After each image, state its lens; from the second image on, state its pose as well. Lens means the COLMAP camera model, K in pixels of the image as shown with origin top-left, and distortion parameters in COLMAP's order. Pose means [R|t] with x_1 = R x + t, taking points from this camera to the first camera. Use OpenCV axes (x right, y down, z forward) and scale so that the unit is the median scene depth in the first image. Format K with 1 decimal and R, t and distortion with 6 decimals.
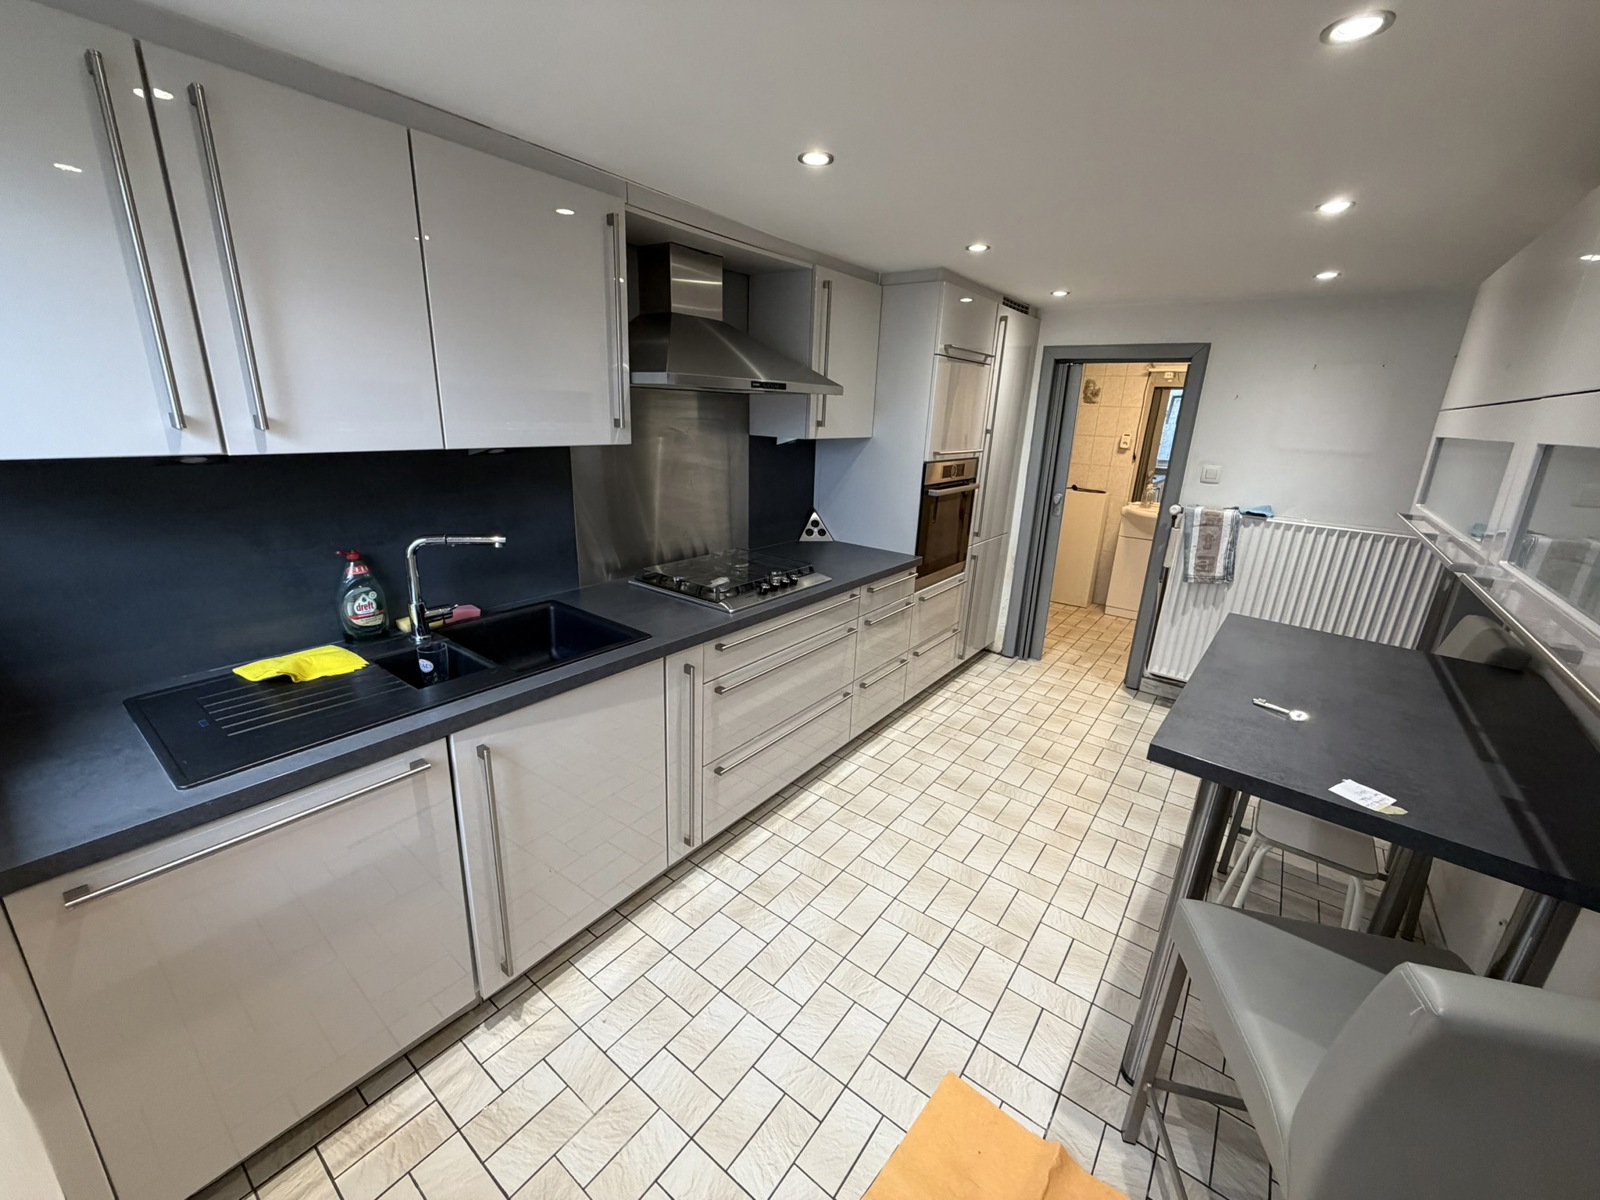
lens RADIAL K [[638.9, 0, 797.1], [0, 638.9, 597.8], [0, 0, 1]] dist [-0.000080, 0.000026]
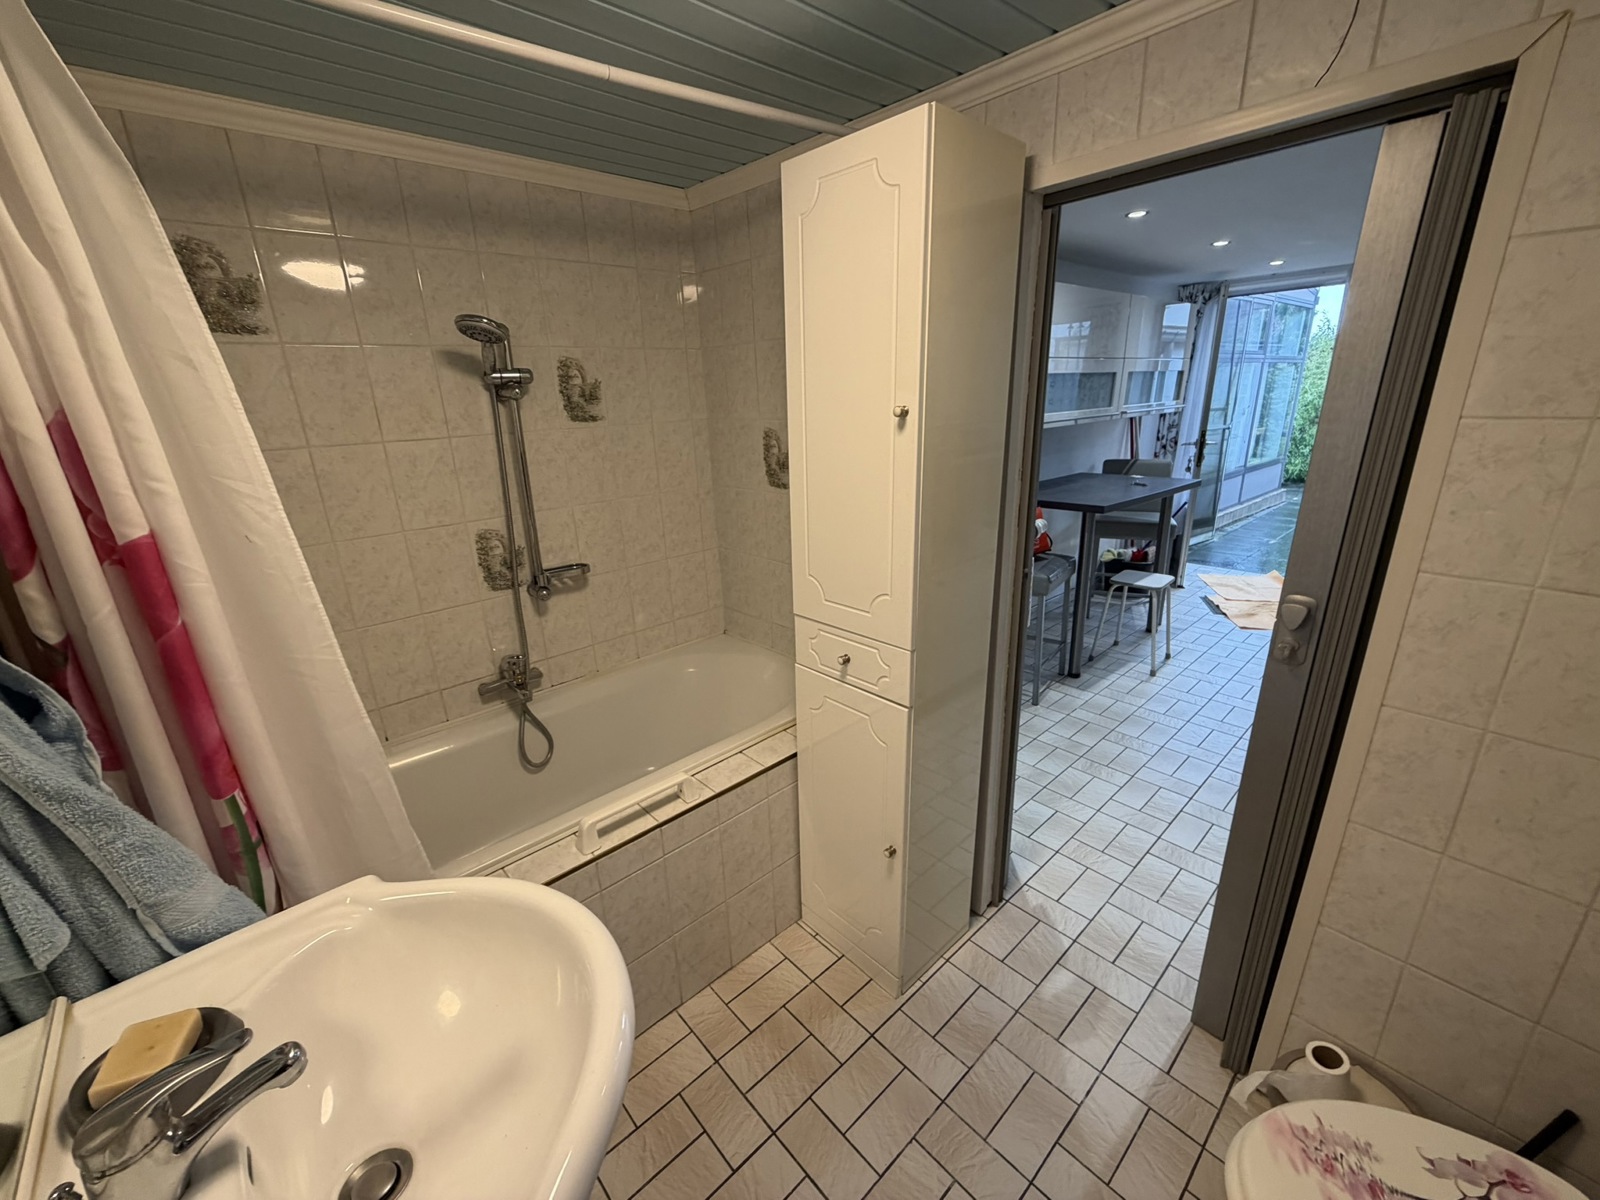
lens RADIAL K [[638.9, 0, 797.1], [0, 638.9, 597.8], [0, 0, 1]] dist [-0.000080, 0.000026]
pose [[-0.983450, -0.058597, 0.171440, 0.814839], [0.049826, 0.822294, 0.566878, -0.473649], [-0.174191, 0.566039, -0.805765, 1.763989]]
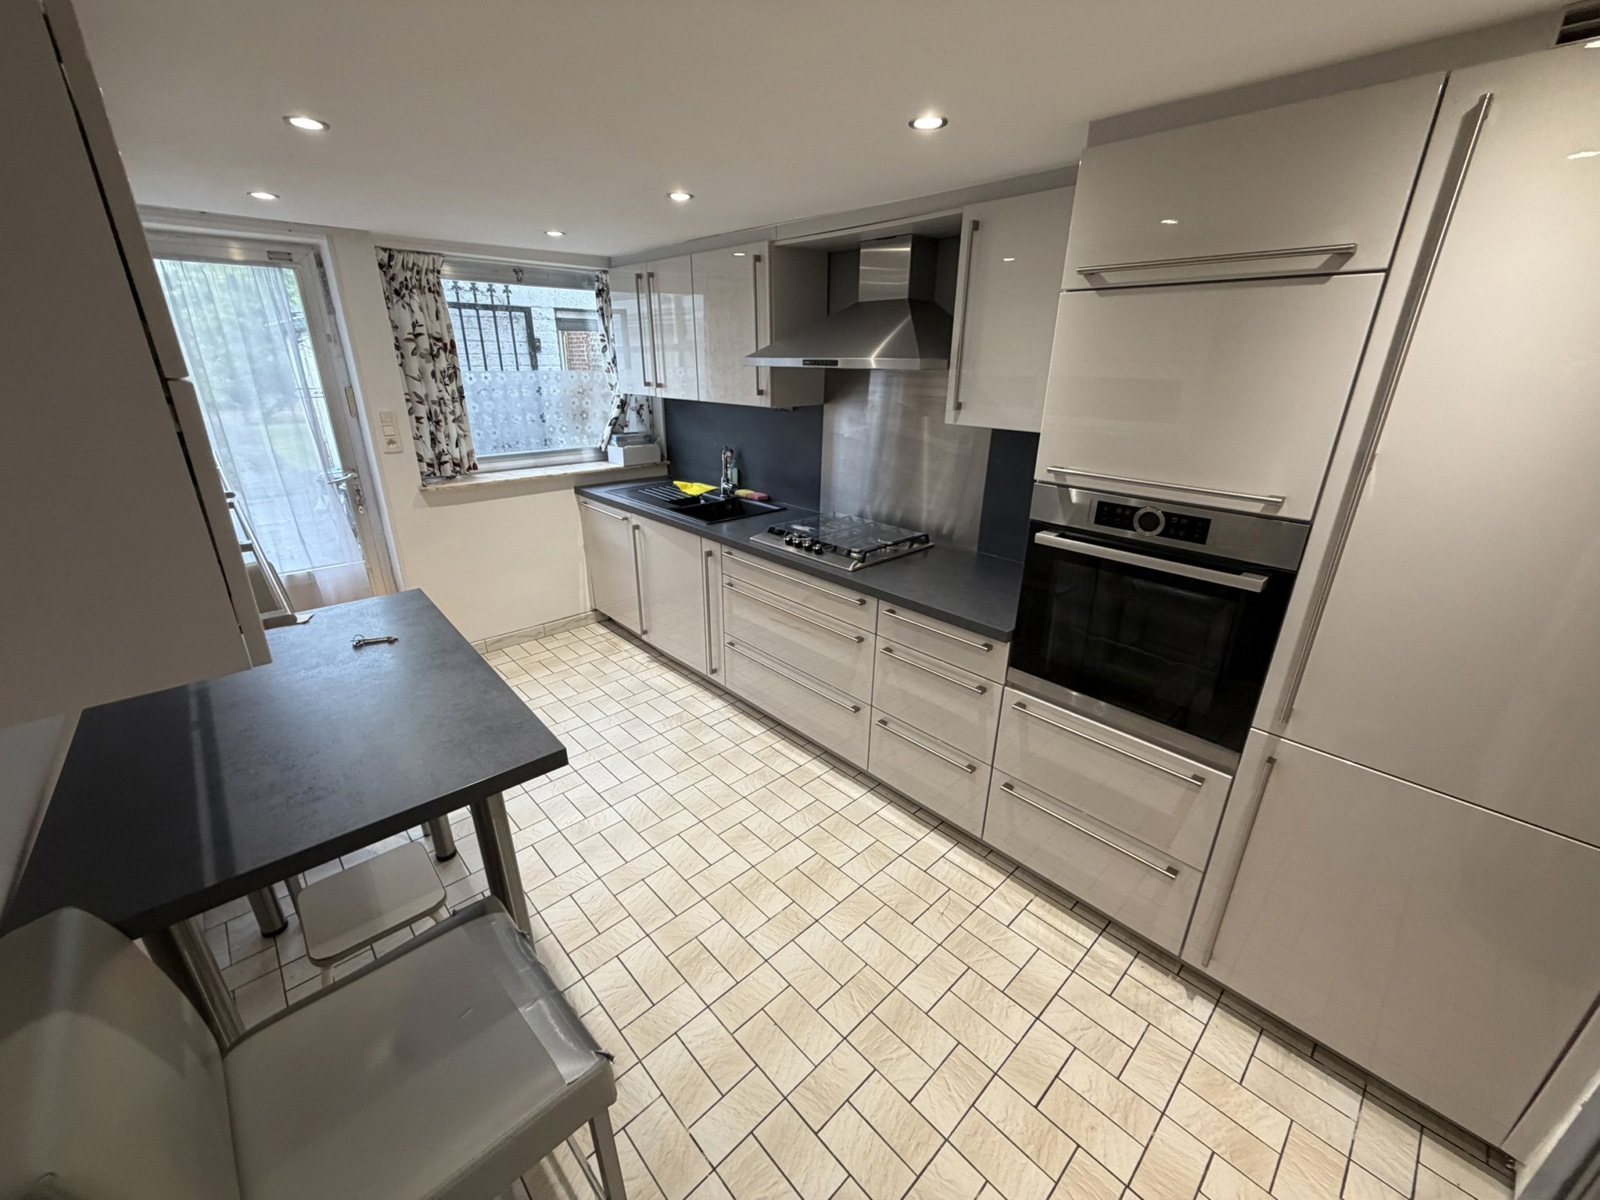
lens RADIAL K [[638.9, 0, 797.1], [0, 638.9, 597.8], [0, 0, 1]] dist [-0.000080, 0.000026]
pose [[-0.167633, 0.312363, -0.935056, 0.849779], [-0.297429, 0.888257, 0.350051, -0.265662], [0.939912, 0.336792, -0.055996, 0.890043]]
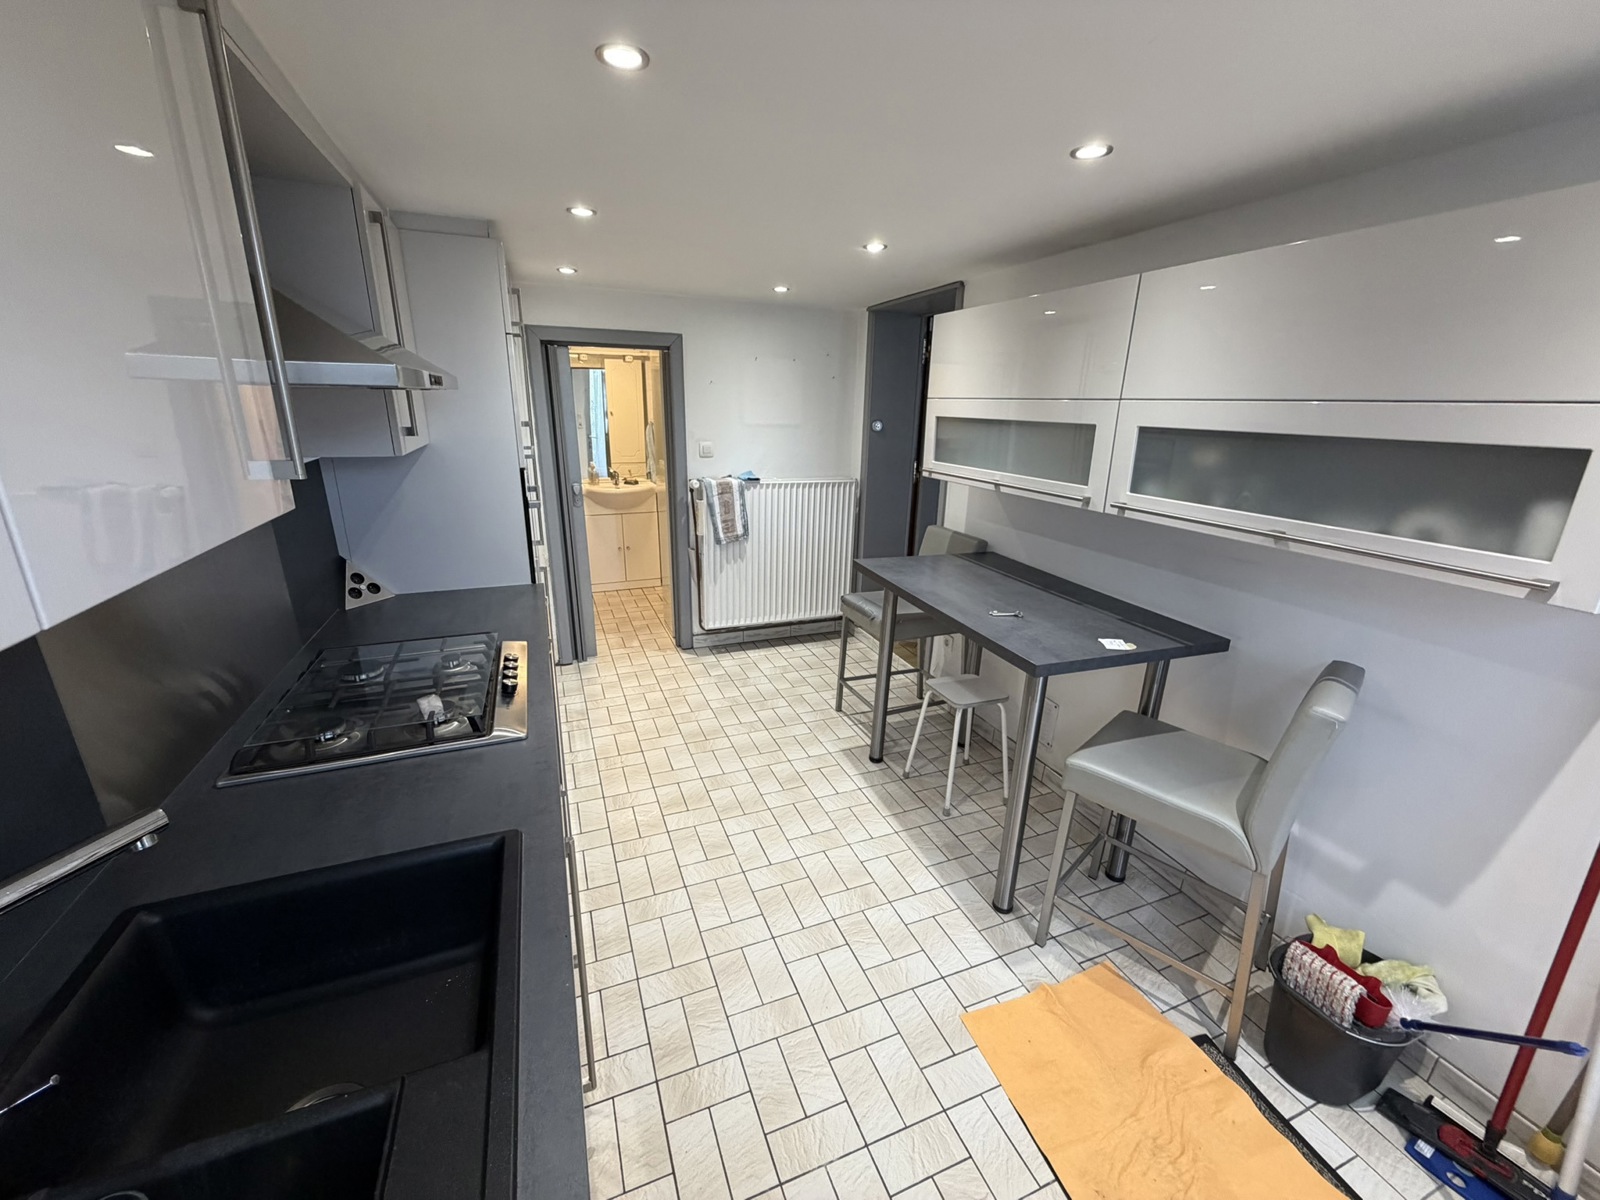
lens RADIAL K [[638.9, 0, 797.1], [0, 638.9, 597.8], [0, 0, 1]] dist [-0.000080, 0.000026]
pose [[0.513748, -0.280921, 0.810646, -0.329898], [0.246744, 0.953333, 0.173993, -0.116060], [-0.821693, 0.110633, 0.559089, 0.292781]]
